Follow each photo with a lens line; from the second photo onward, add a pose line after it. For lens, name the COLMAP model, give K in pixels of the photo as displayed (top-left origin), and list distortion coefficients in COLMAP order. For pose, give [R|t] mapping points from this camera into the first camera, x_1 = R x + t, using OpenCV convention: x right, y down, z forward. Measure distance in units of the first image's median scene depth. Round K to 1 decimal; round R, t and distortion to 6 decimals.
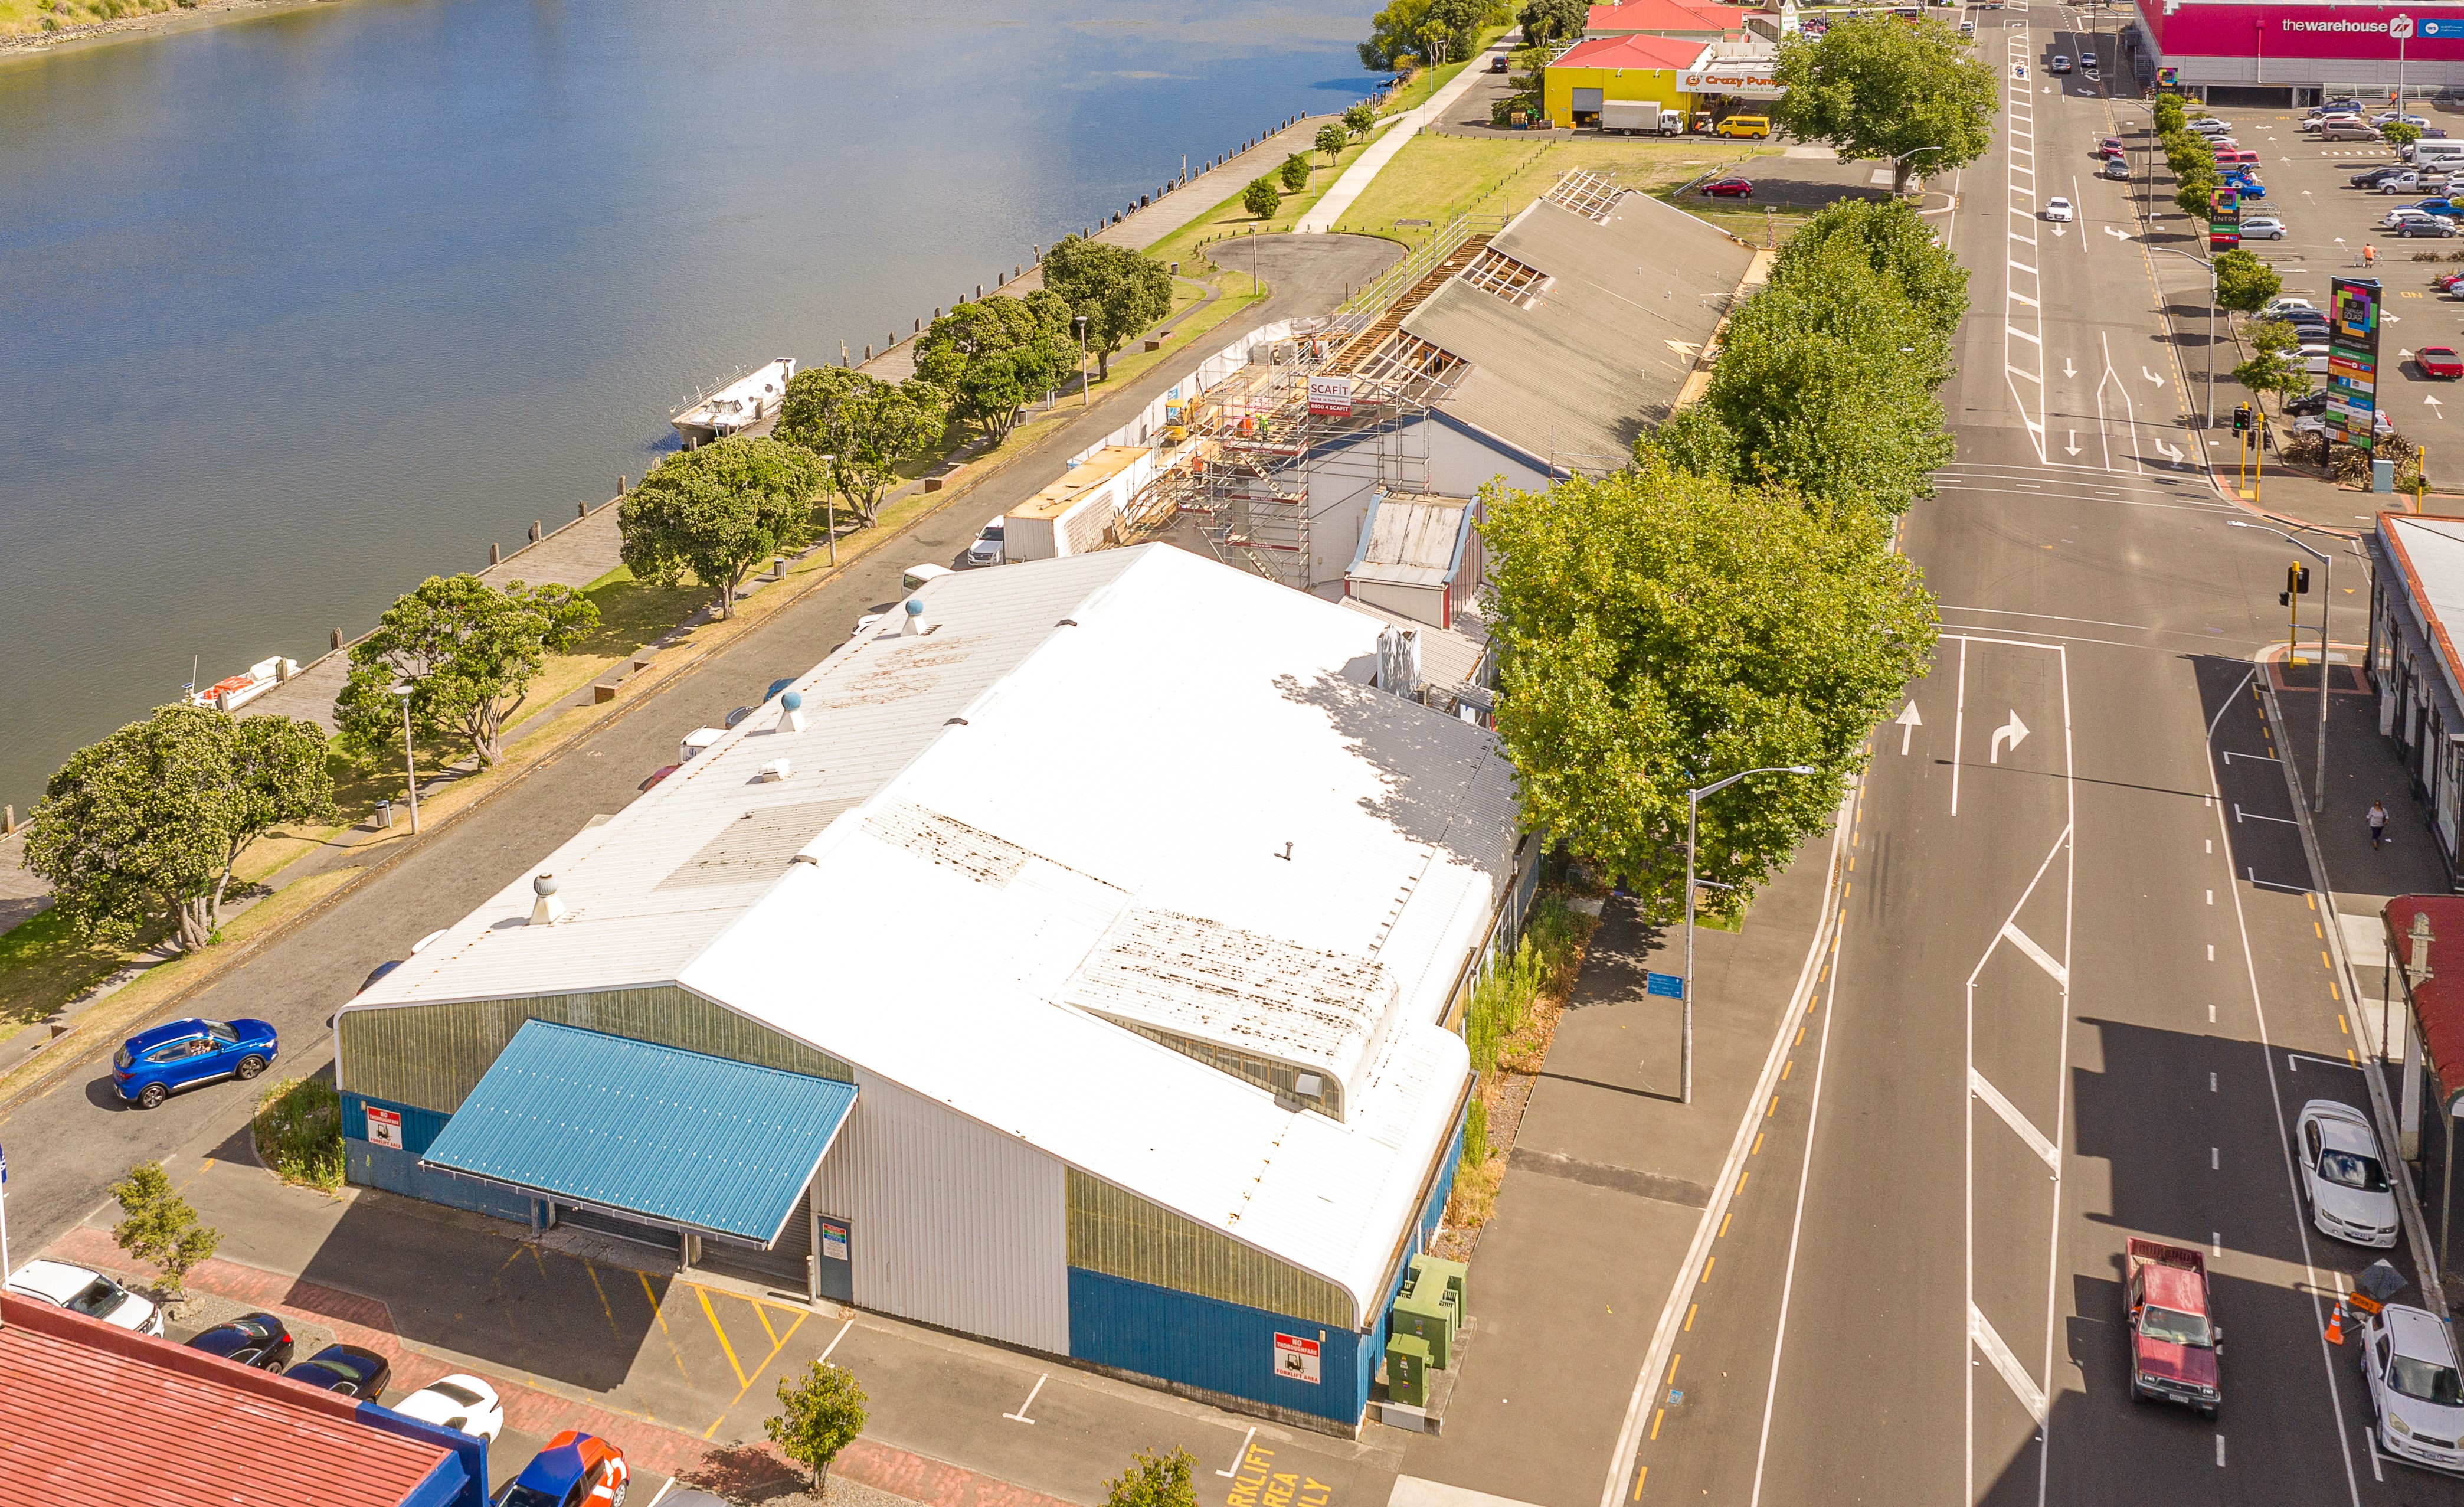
lens RADIAL K [[2438.5, 0, 1232.0], [0, 2438.5, 753.5], [0, 0, 1]] dist [-0.029200, -0.014071]
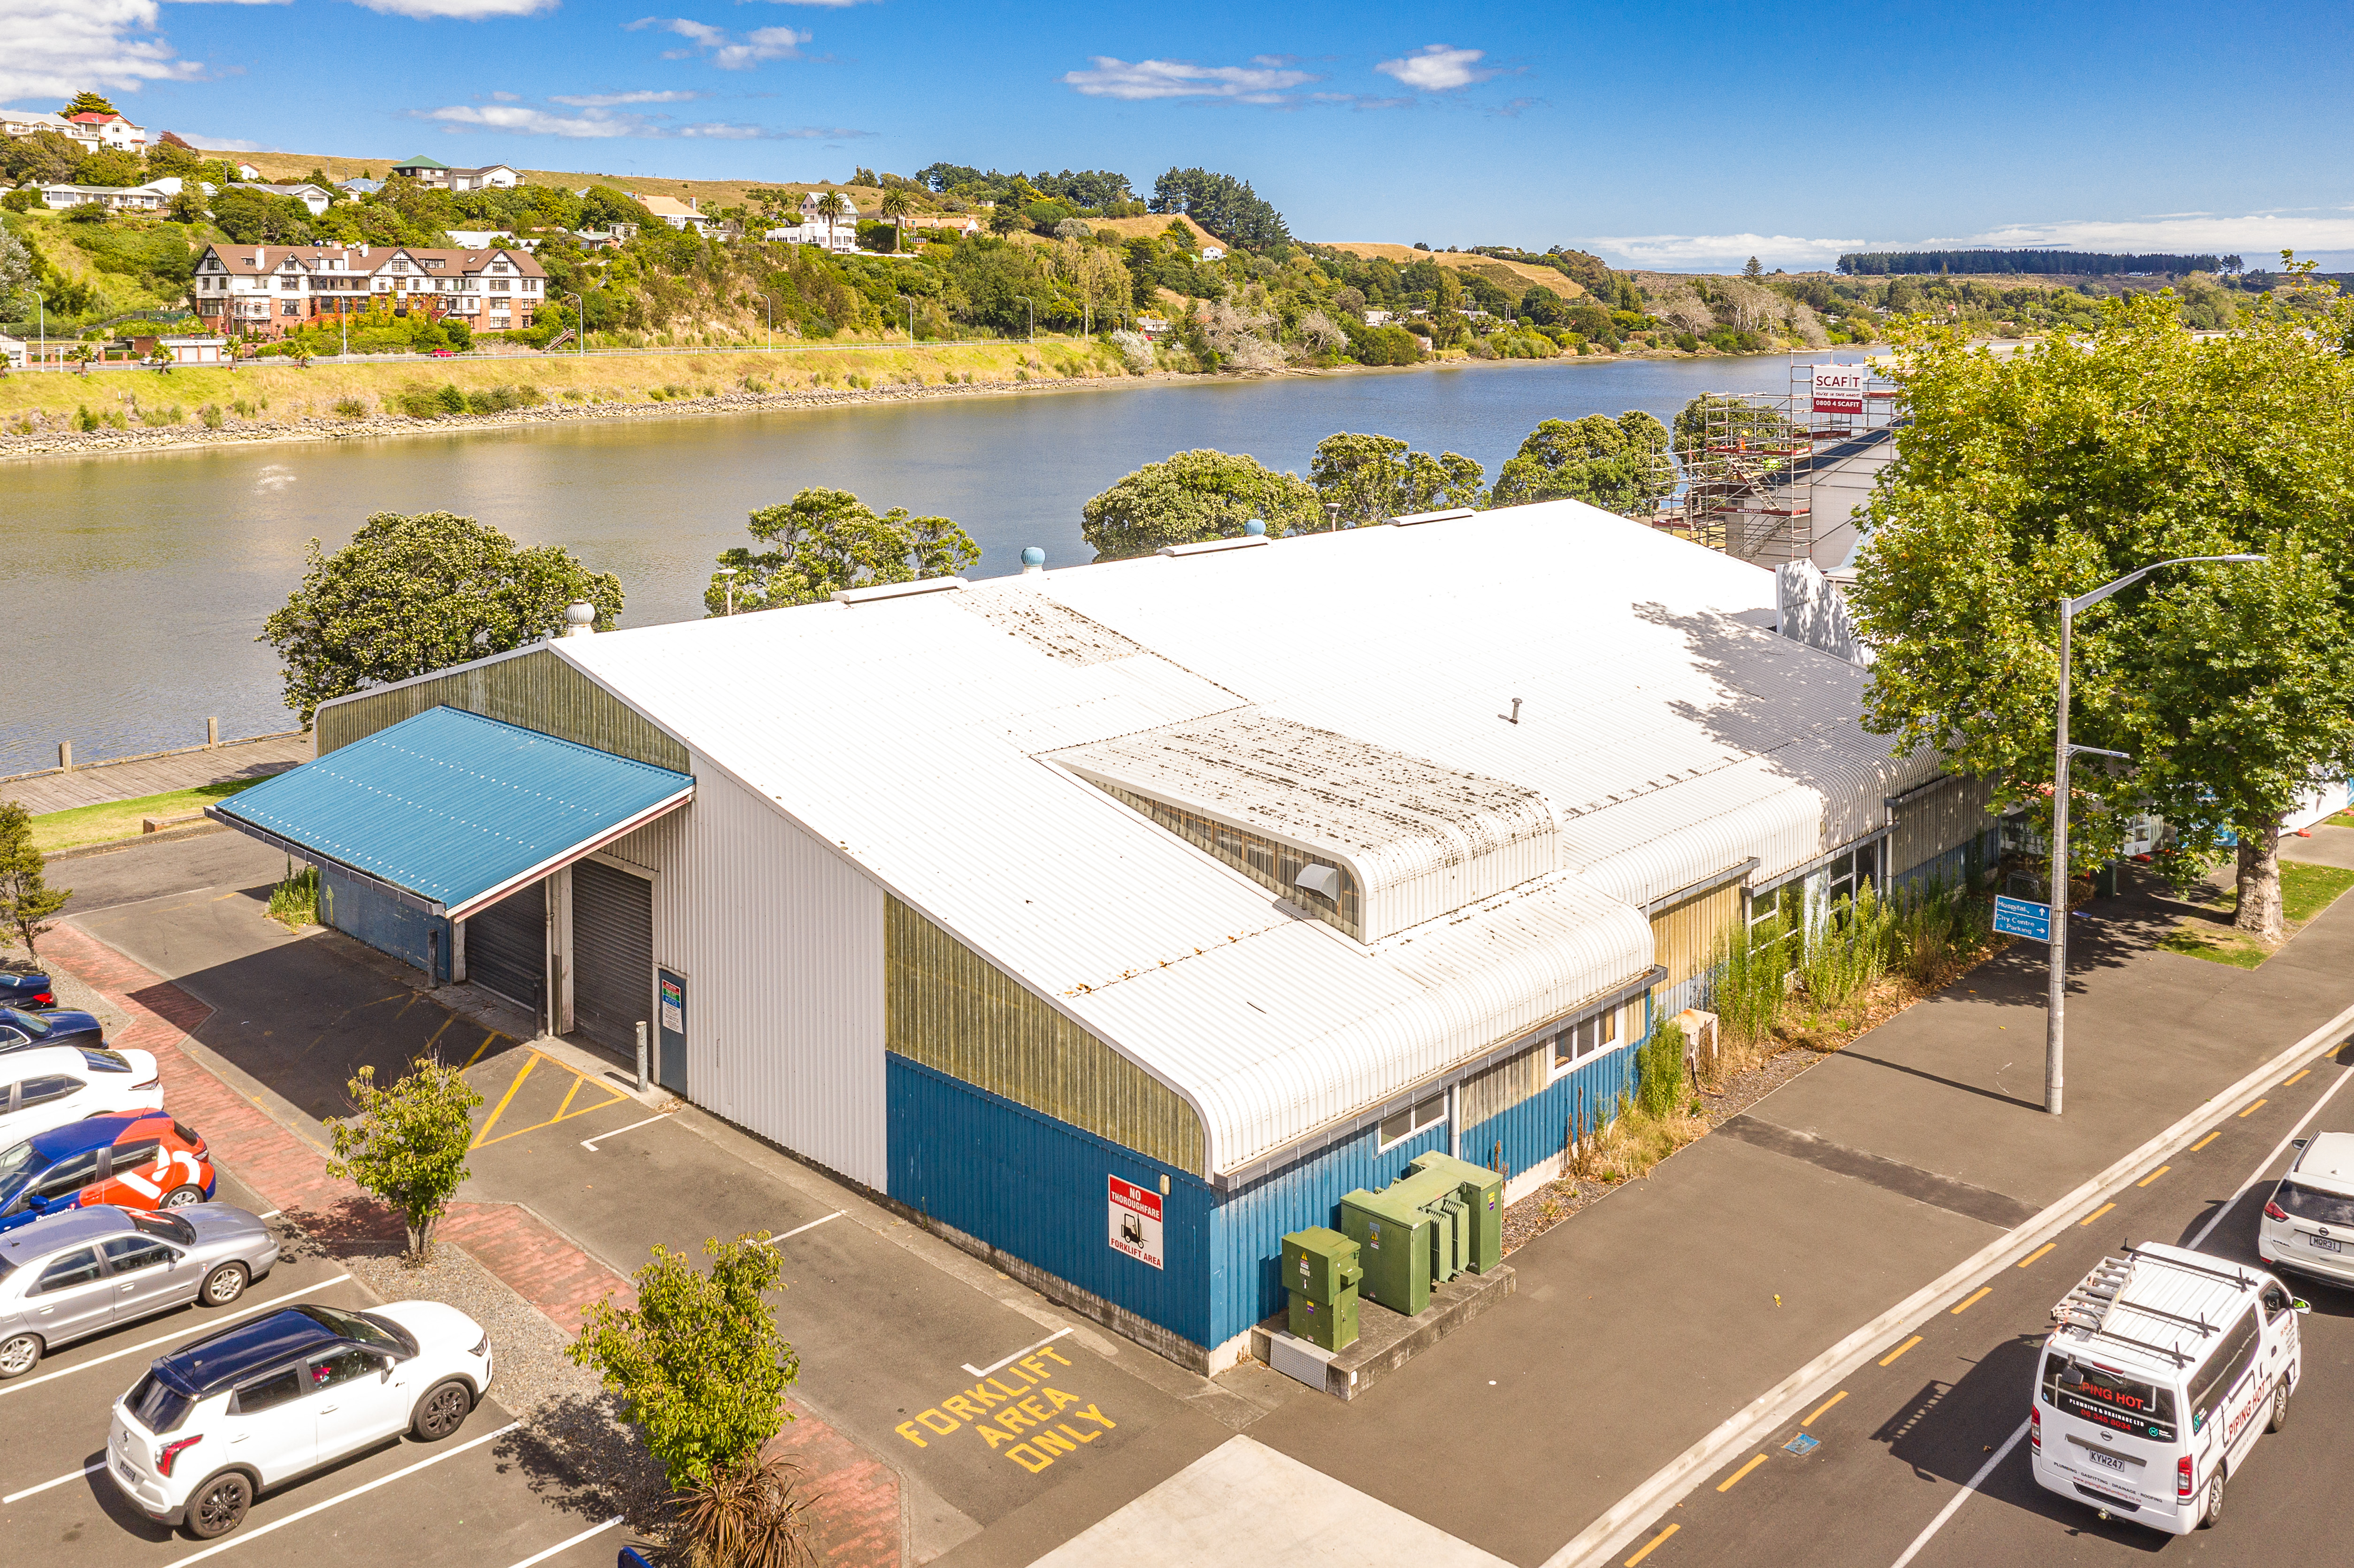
lens RADIAL K [[2069.3, 0, 1177.0], [0, 2069.3, 784.0], [0, 0, 1]] dist [-0.021483, -0.000152]
pose [[0.905207, 0.072113, -0.418809, 0.240256], [-0.140877, 0.980693, -0.135627, 0.199079], [0.400942, 0.181771, 0.897889, 0.482060]]
